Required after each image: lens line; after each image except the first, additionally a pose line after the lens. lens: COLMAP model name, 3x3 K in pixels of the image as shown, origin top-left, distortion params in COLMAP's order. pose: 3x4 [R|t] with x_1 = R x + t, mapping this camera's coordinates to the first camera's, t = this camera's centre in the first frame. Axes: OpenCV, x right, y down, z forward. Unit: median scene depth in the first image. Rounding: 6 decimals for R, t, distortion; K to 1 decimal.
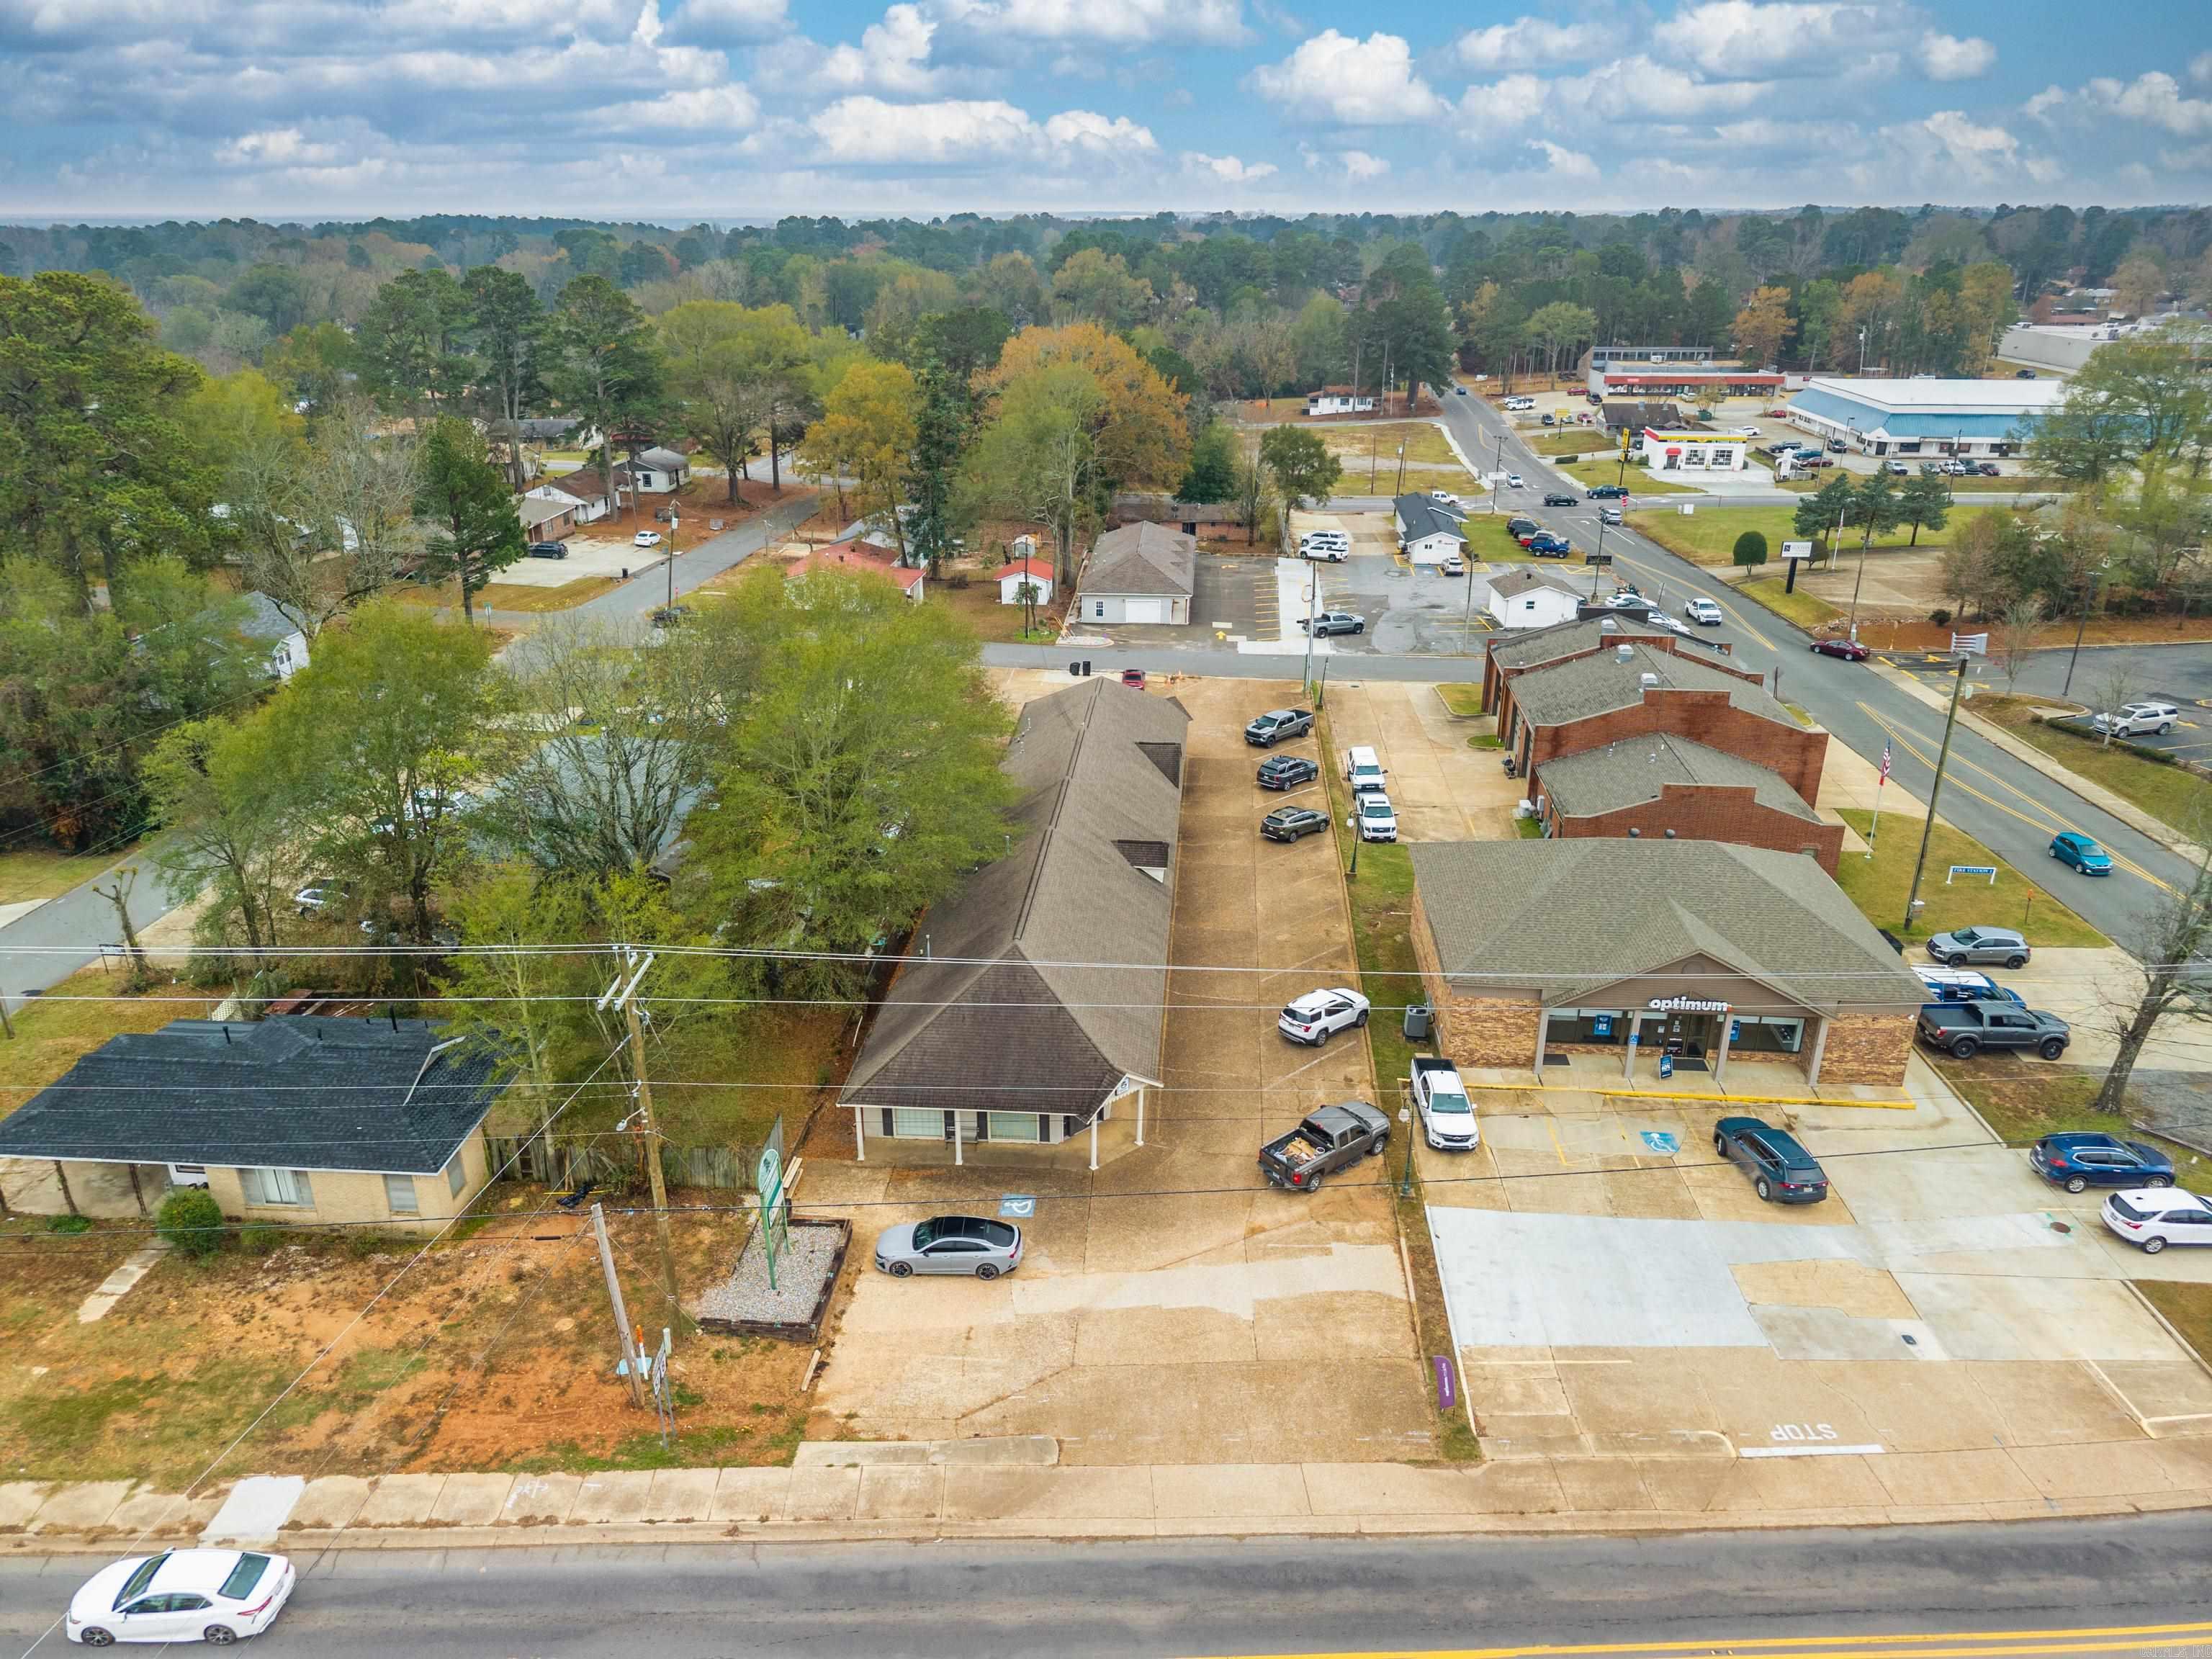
lens RADIAL K [[1473.2, 0, 1110.9], [0, 1473.2, 826.2], [0, 0, 1]] dist [0.021632, -0.023001]
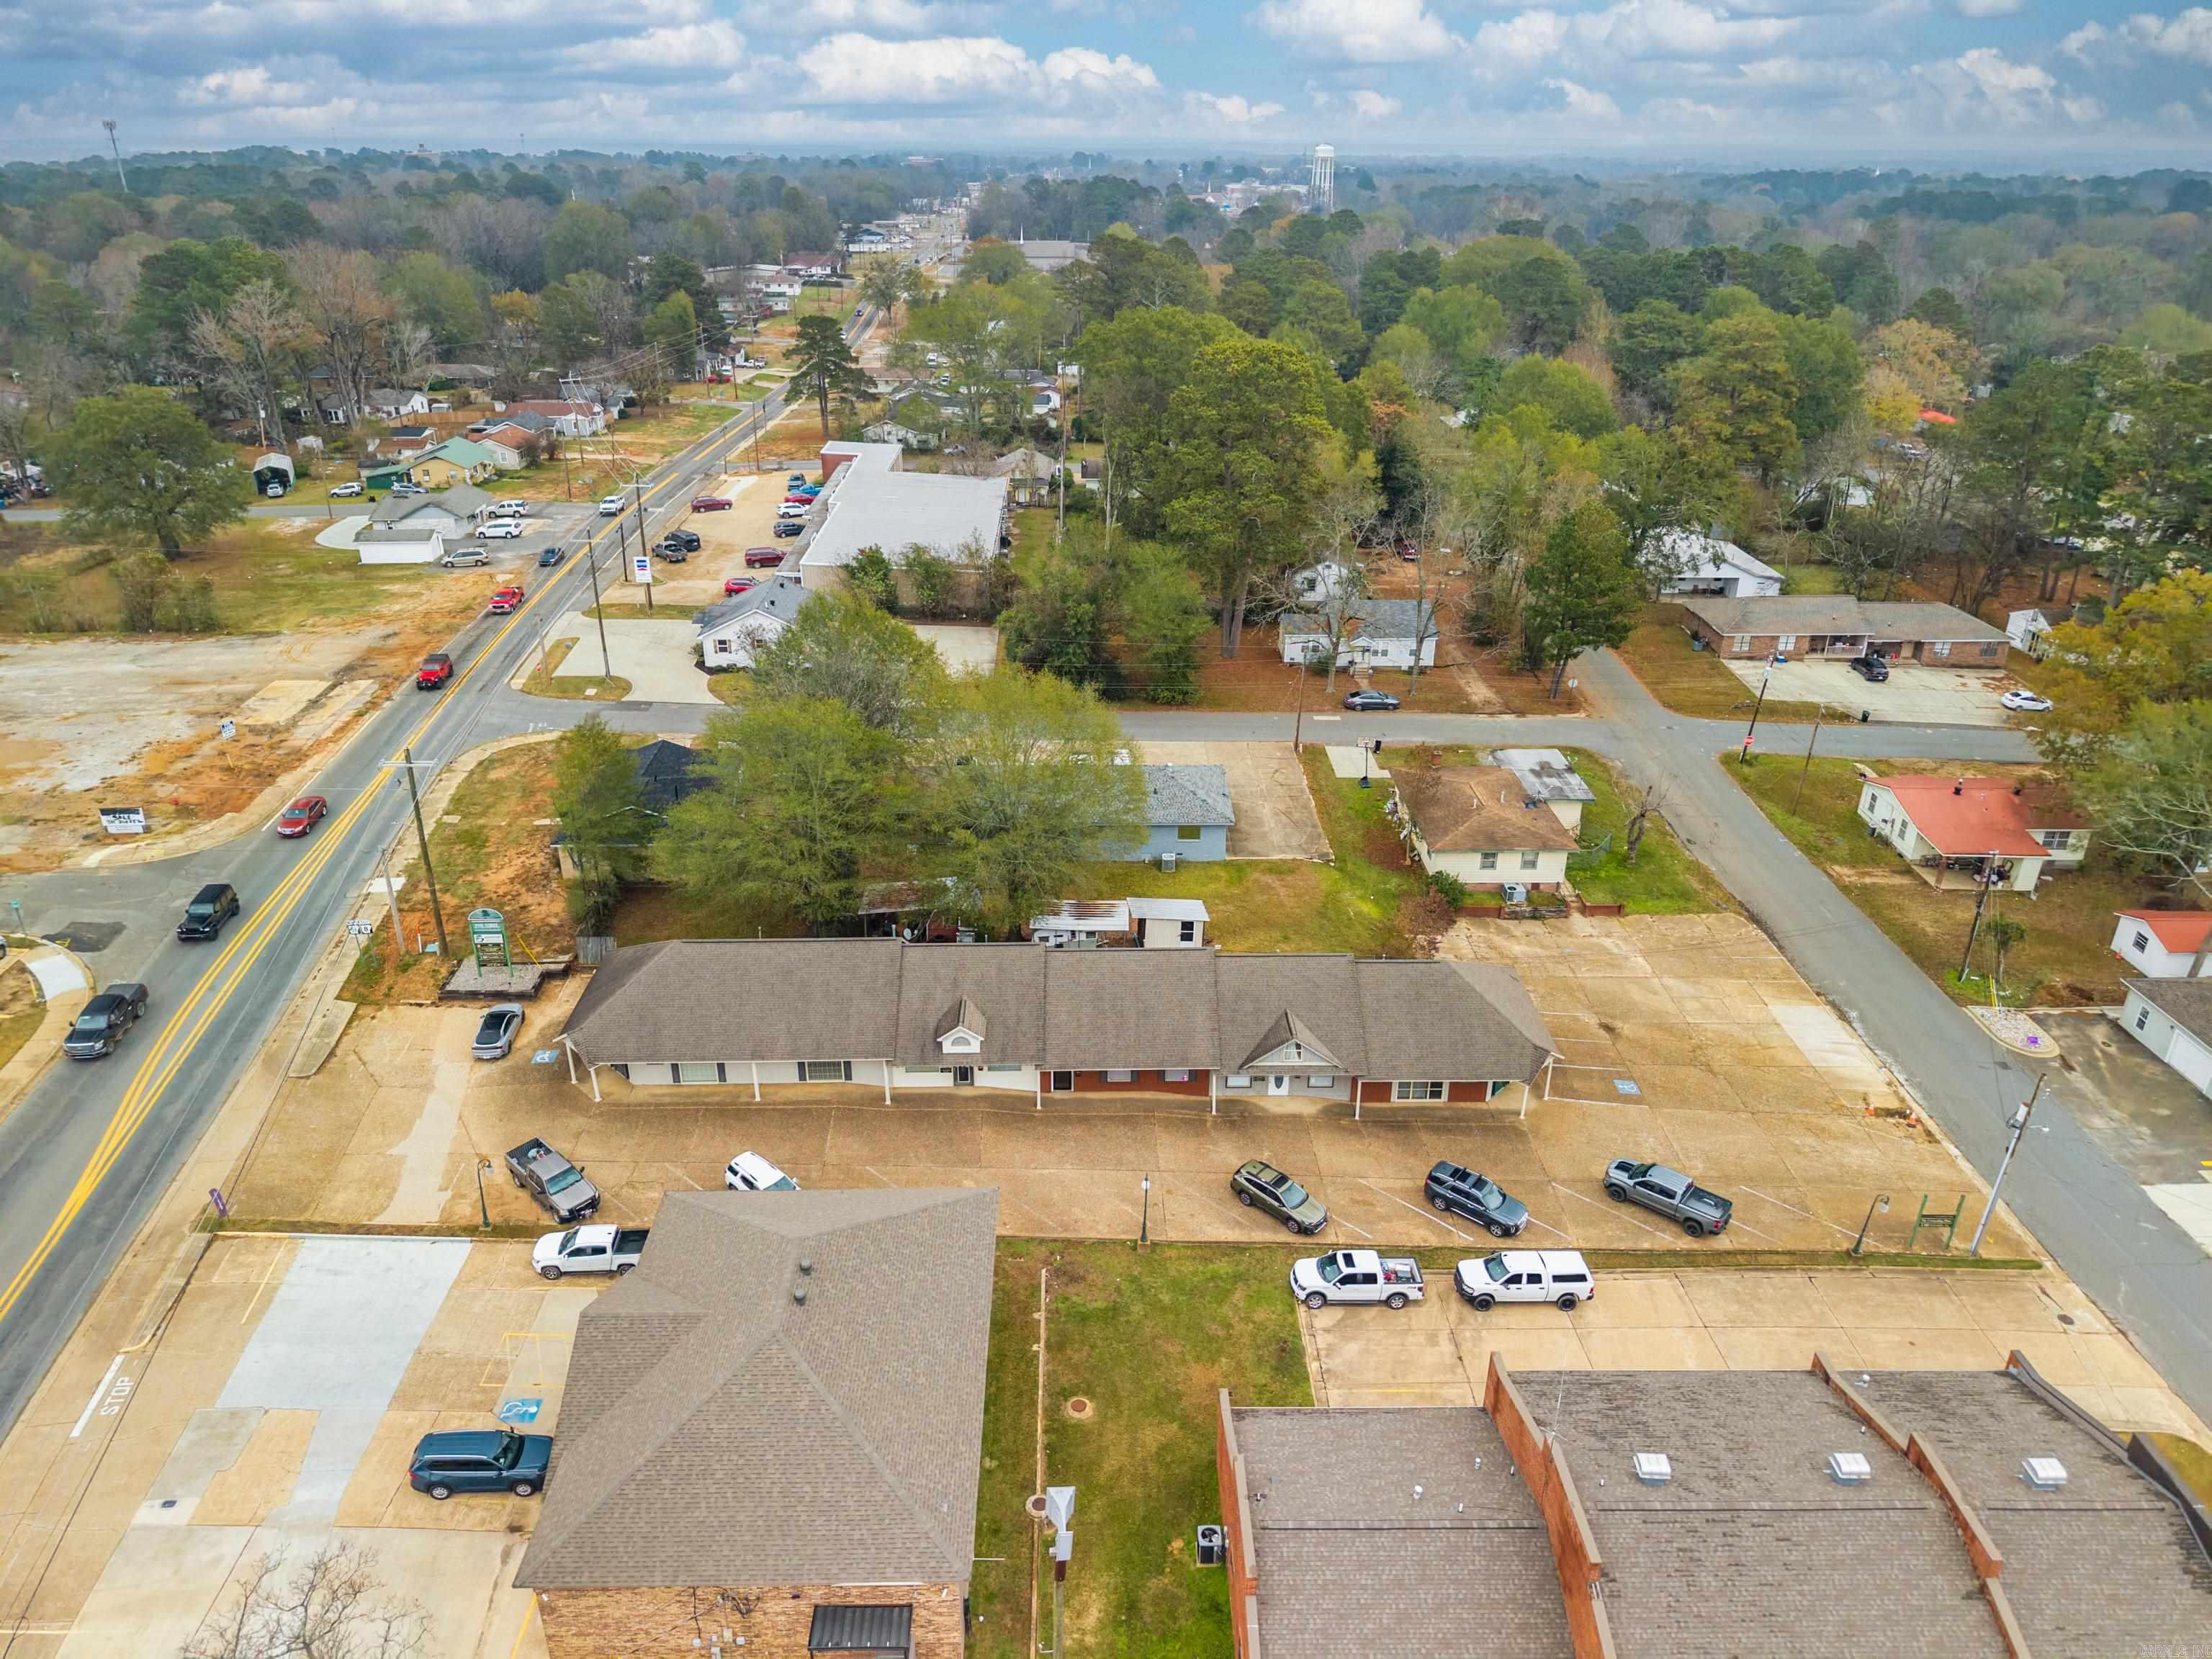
lens RADIAL K [[1473.2, 0, 1110.9], [0, 1473.2, 826.2], [0, 0, 1]] dist [0.021632, -0.023001]
pose [[0.103002, 0.422100, -0.900679, 1.589282], [-0.388512, 0.850639, 0.354219, -0.890212], [0.915669, 0.313439, 0.251609, 1.347015]]
